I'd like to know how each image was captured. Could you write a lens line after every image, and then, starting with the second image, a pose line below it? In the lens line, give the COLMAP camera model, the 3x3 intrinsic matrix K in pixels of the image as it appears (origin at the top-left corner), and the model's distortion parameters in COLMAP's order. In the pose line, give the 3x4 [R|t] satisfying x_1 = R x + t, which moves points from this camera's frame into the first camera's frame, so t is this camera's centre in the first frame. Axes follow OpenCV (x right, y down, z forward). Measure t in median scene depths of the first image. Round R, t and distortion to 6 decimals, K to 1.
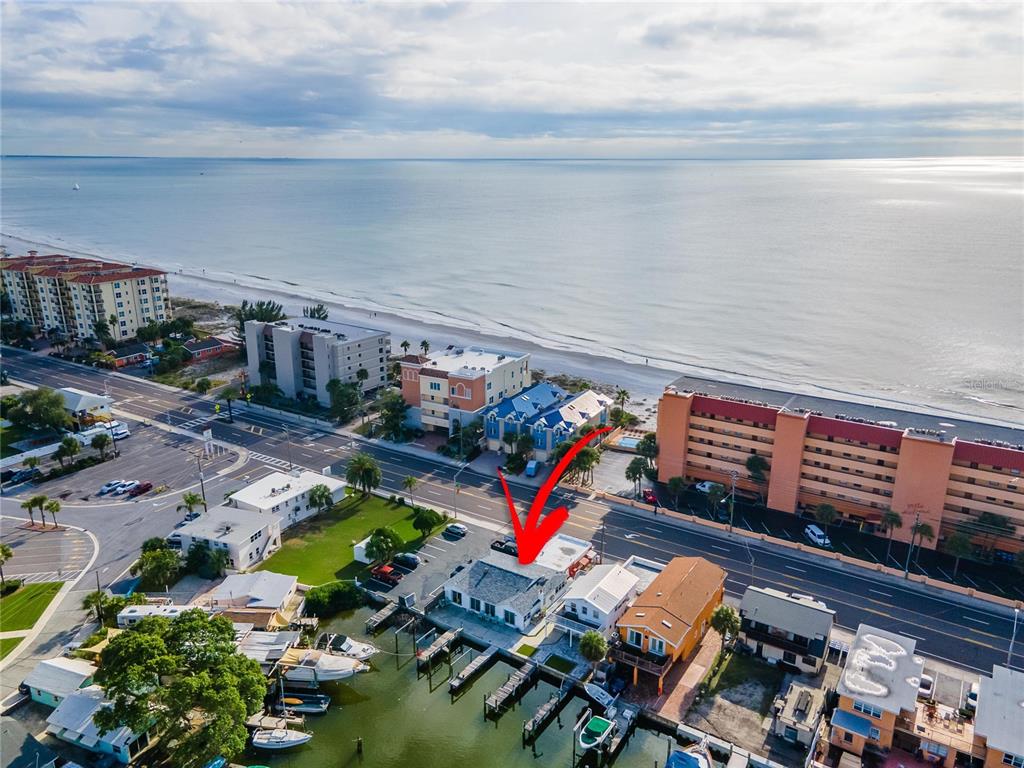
lens RADIAL K [[908.6, 0, 512.0], [0, 908.6, 384.0], [0, 0, 1]] dist [0.062818, -0.090700]
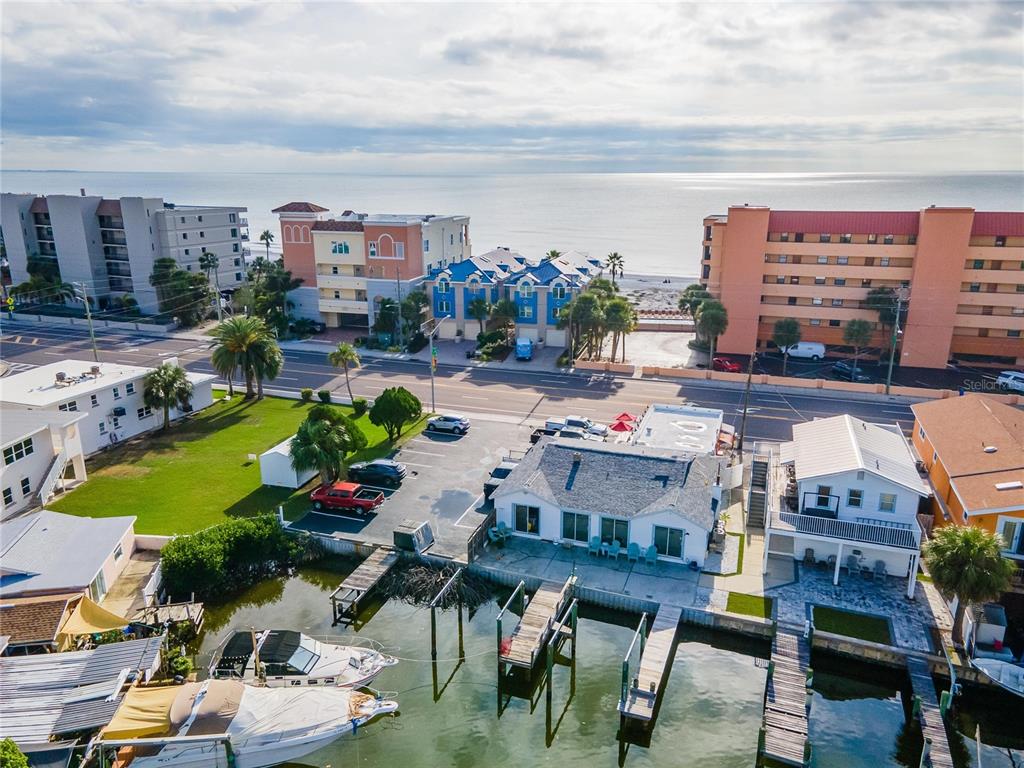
lens RADIAL K [[784.7, 0, 510.8], [0, 784.7, 410.1], [0, 0, 1]] dist [0.054442, -0.001244]
pose [[0.966357, -0.070388, 0.247385, -0.114003], [0.076214, 0.996993, -0.014042, 0.131775], [-0.245652, 0.032423, 0.968816, 0.443777]]
